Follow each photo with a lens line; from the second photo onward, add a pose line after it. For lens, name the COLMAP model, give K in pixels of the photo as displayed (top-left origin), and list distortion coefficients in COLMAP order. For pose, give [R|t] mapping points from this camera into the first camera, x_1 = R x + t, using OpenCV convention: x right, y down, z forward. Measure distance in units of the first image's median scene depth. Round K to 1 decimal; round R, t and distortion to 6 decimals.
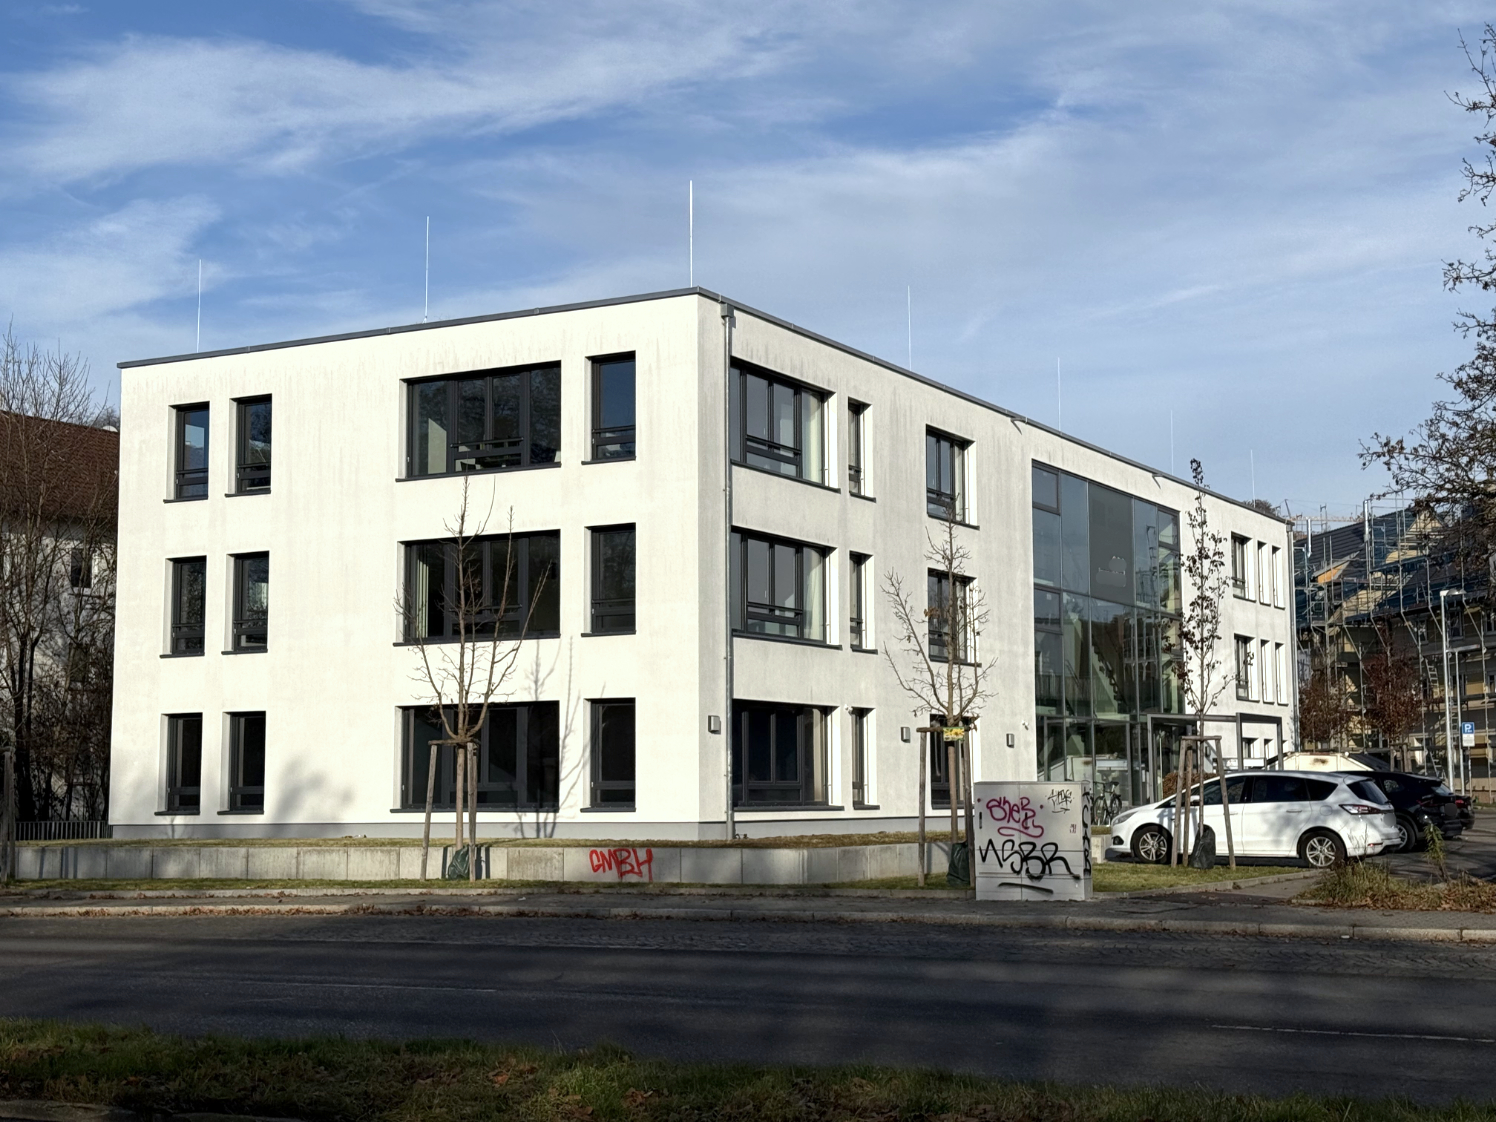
lens RADIAL K [[2185.9, 0, 748.0], [0, 2185.9, 561.0], [0, 0, 1]] dist [-0.008819, -0.009226]
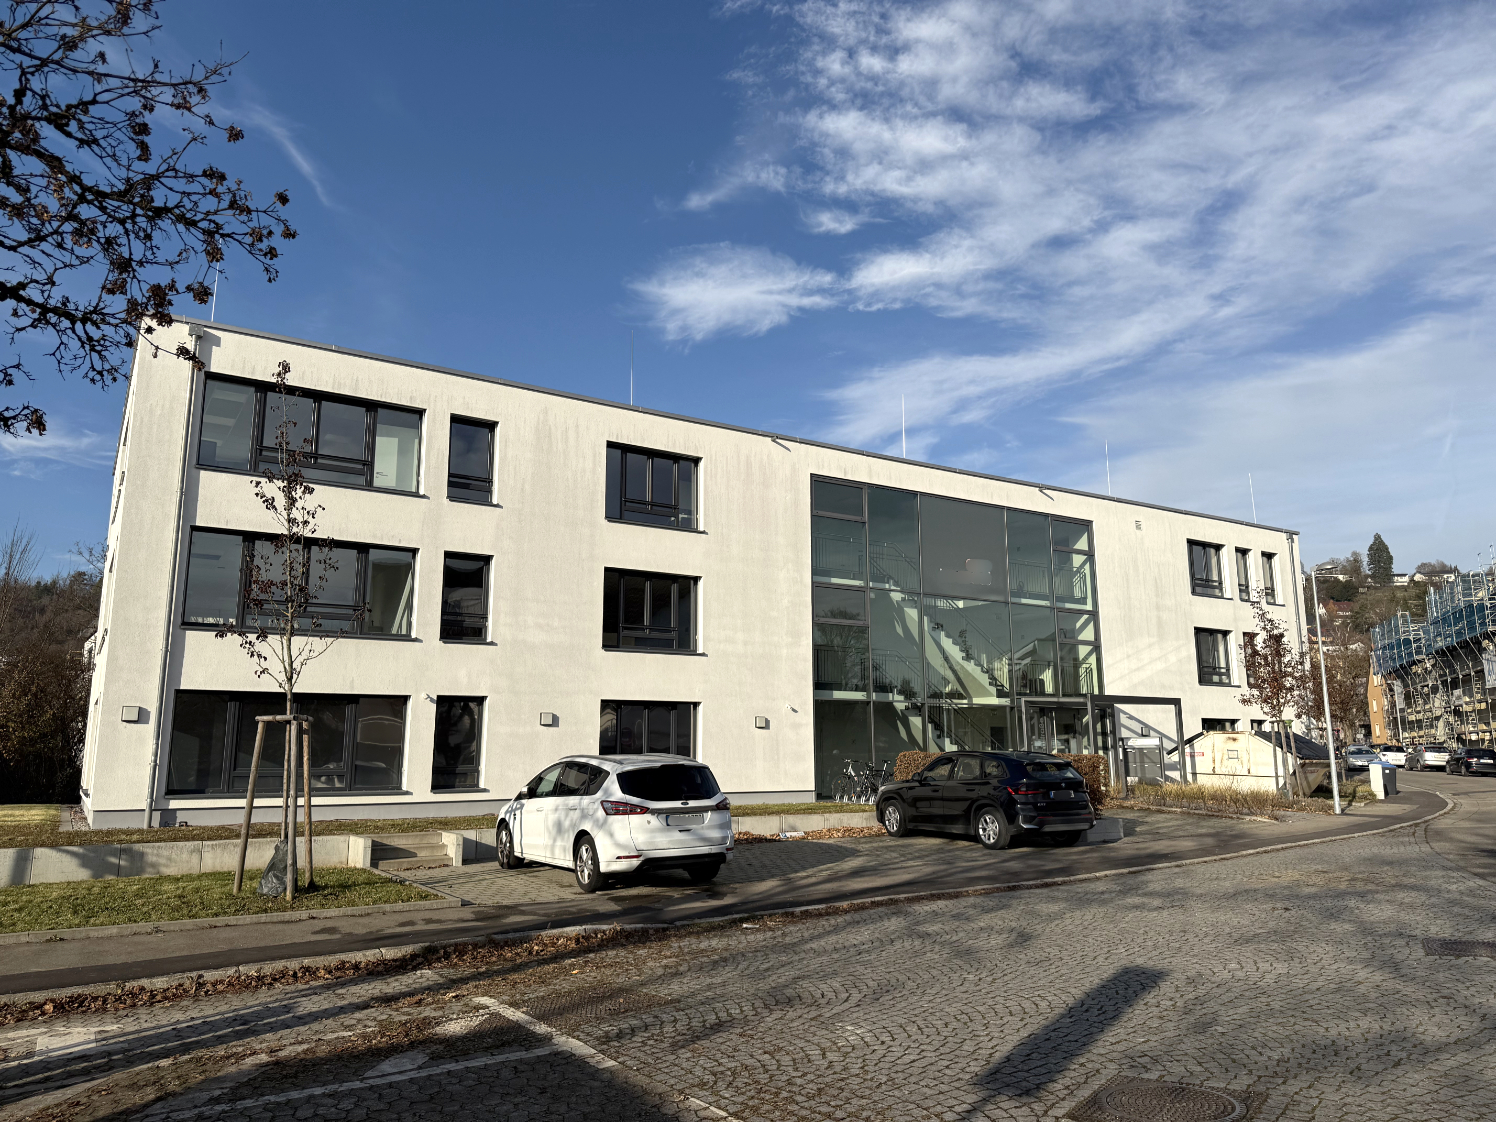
lens RADIAL K [[1216.2, 0, 748.0], [0, 1216.2, 561.0], [0, 0, 1]] dist [0.154013, 0.000074]
pose [[0.917783, -0.079620, -0.389017, 0.351496], [0.054963, 0.995733, -0.074126, 0.044906], [0.393260, 0.046650, 0.918243, 0.414589]]
